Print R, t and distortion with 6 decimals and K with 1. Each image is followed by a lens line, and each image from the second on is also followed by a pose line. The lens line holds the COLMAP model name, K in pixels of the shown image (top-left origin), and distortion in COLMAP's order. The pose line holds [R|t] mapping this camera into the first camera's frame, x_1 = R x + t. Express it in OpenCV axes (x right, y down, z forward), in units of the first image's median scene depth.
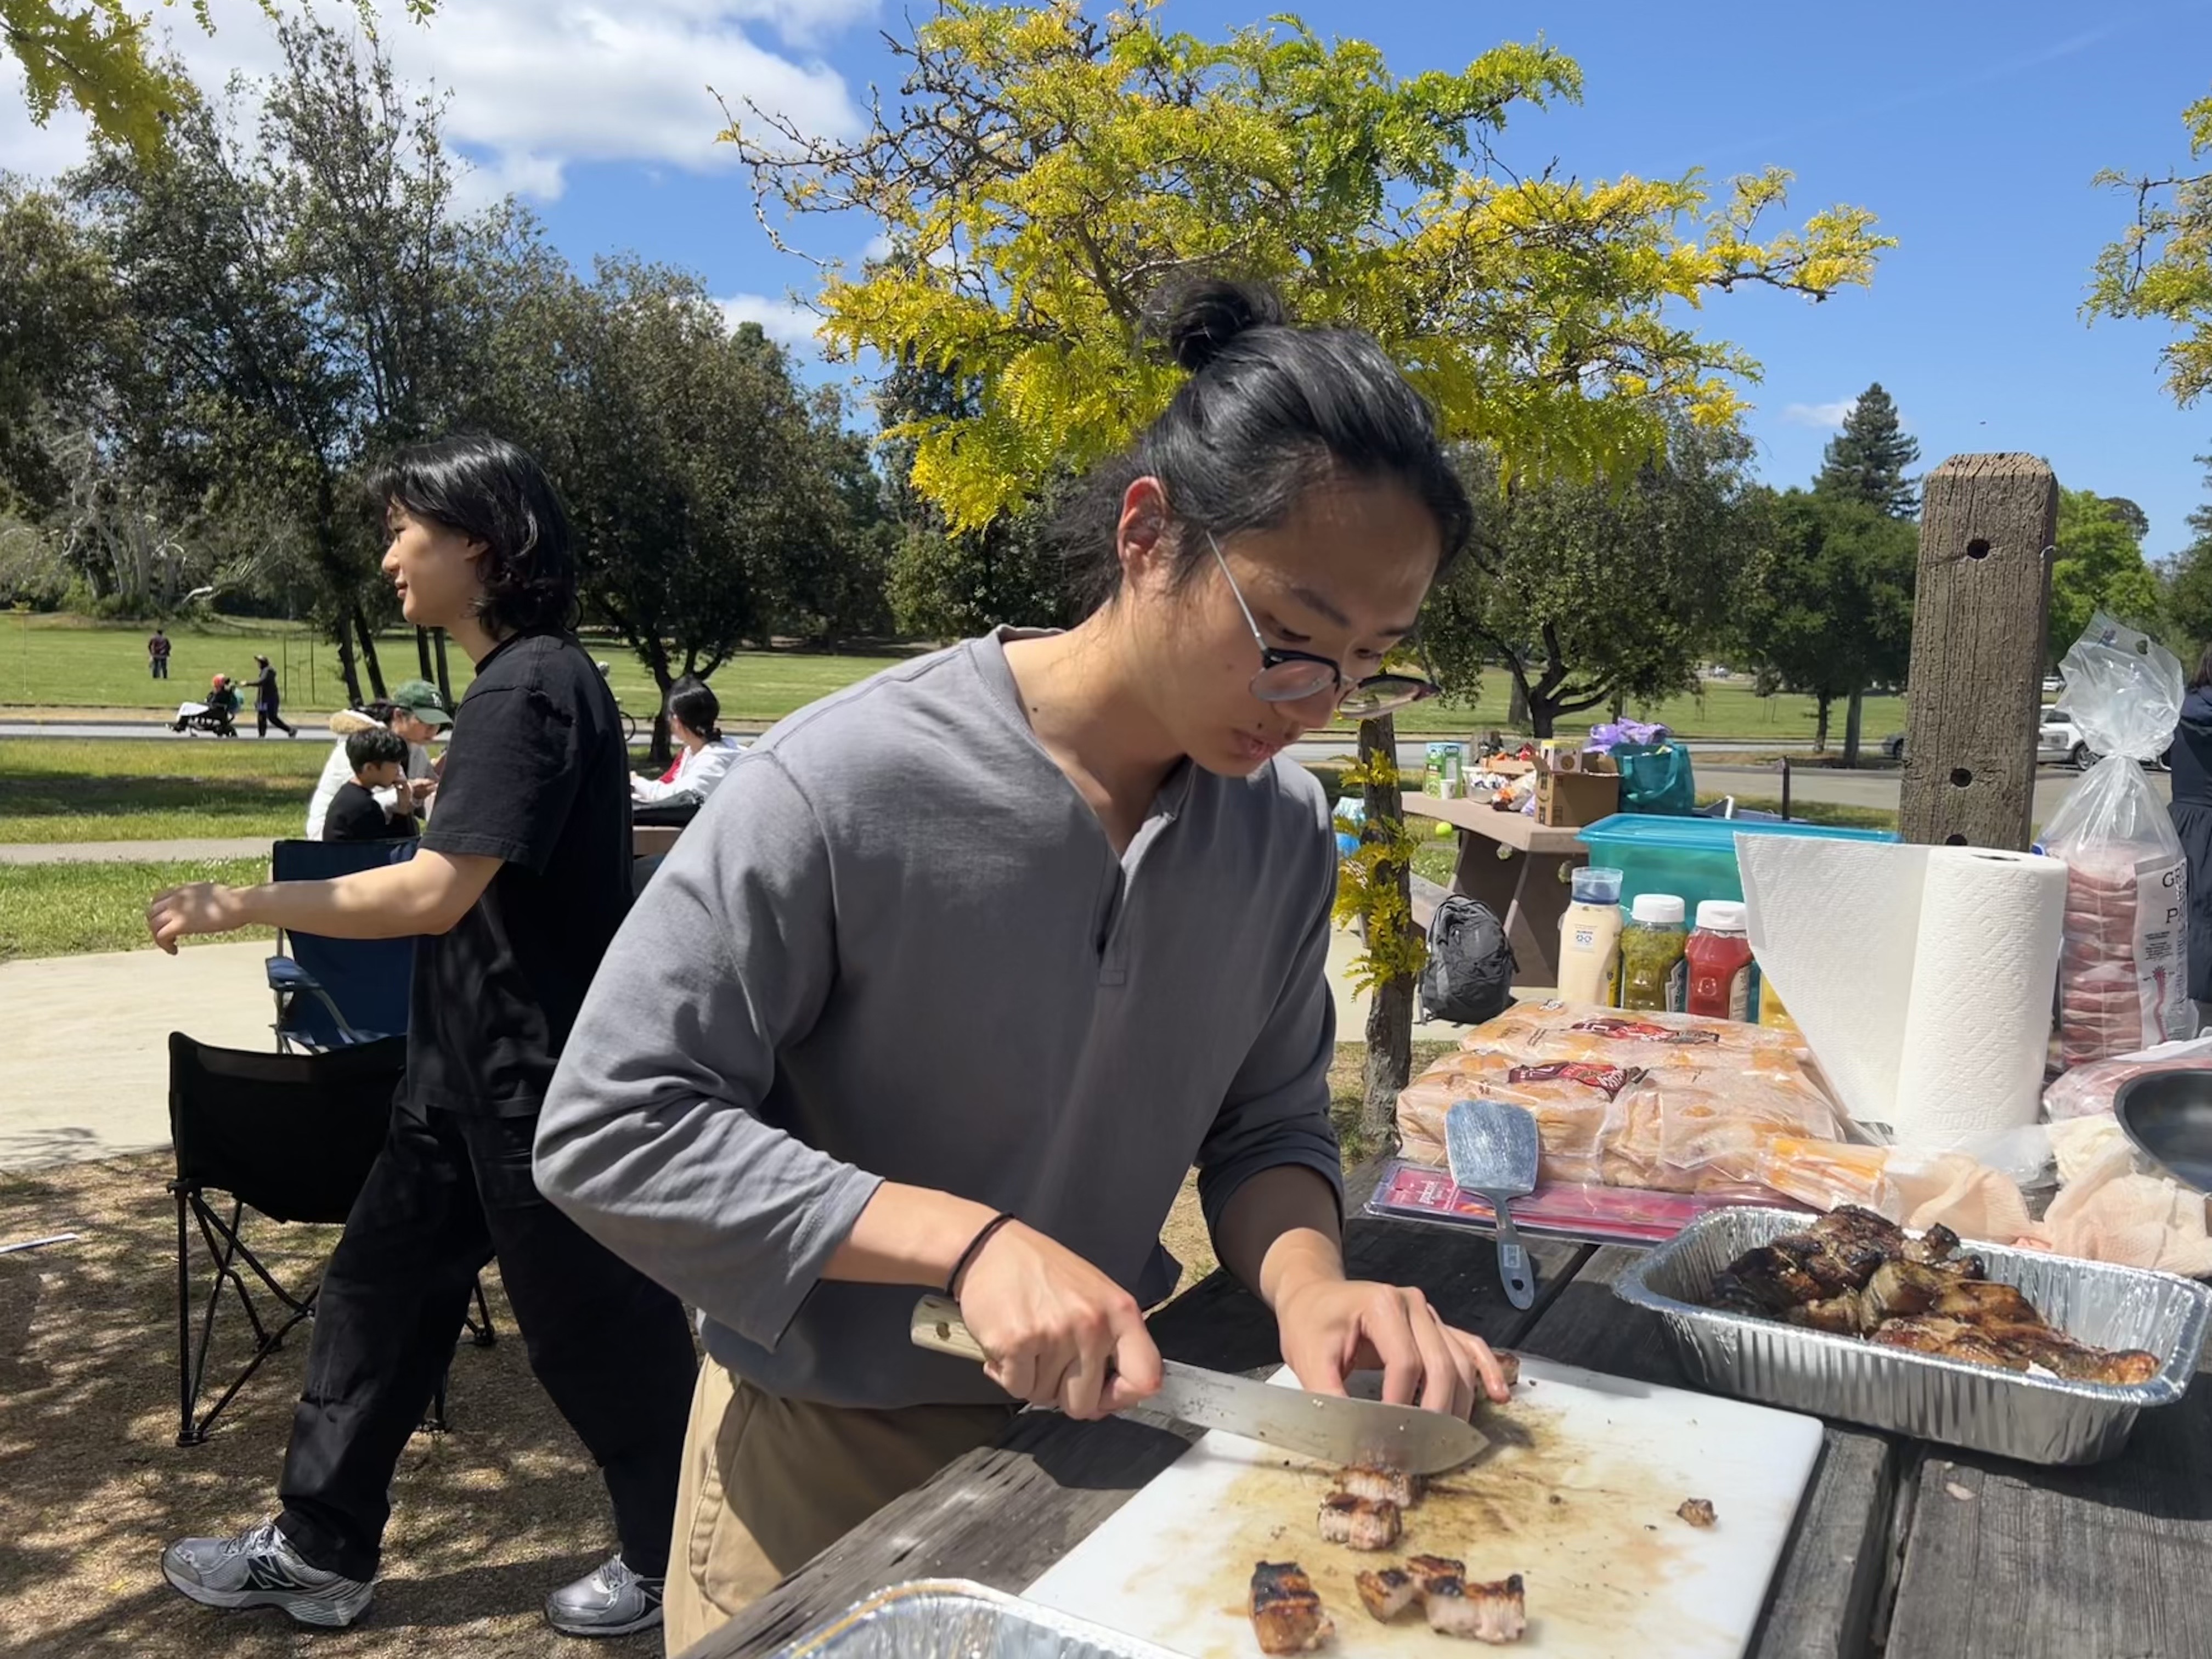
lens RADIAL K [[1930.4, 0, 1106.0], [0, 1930.4, 829.5], [0, 0, 1]] dist [0.048245, -0.008927]
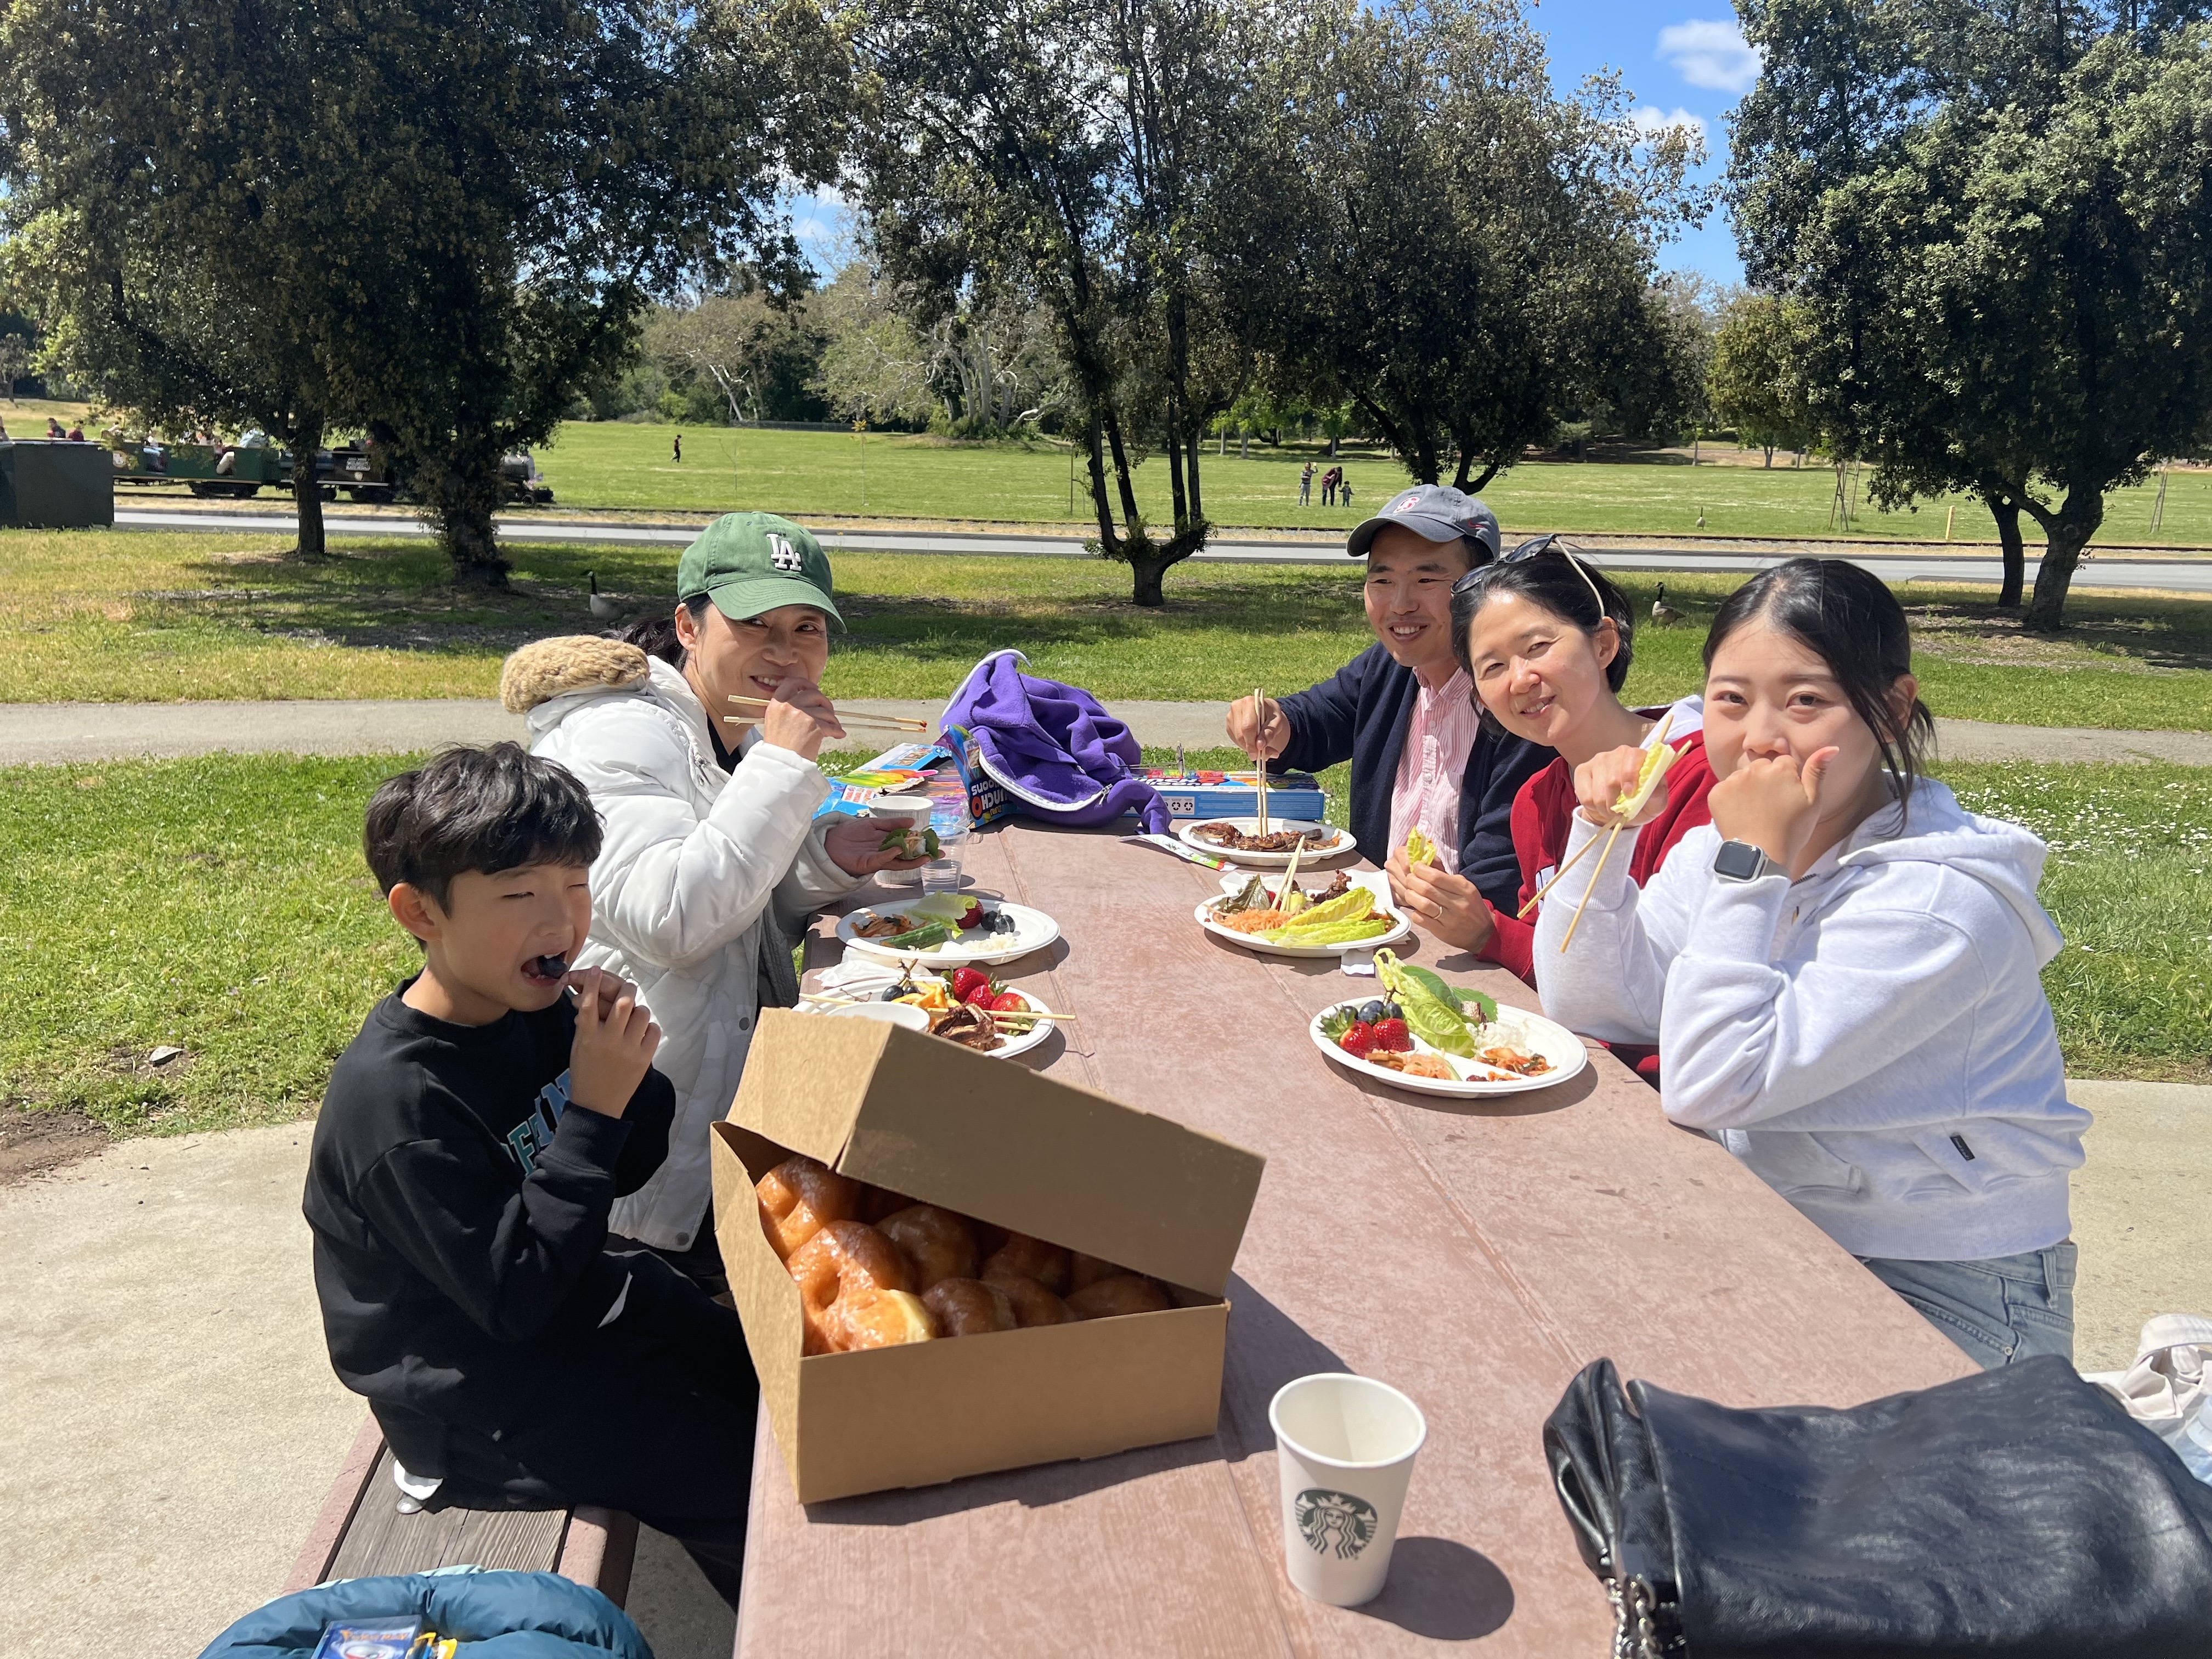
lens RADIAL K [[1780.0, 0, 1106.0], [0, 1780.0, 829.5], [0, 0, 1]] dist [0.101153, -0.000990]
pose [[0.923540, 0.071841, -0.376714, -0.050133], [-0.029880, 0.992791, 0.116079, -0.015850], [0.382337, -0.095947, 0.919028, 0.183598]]
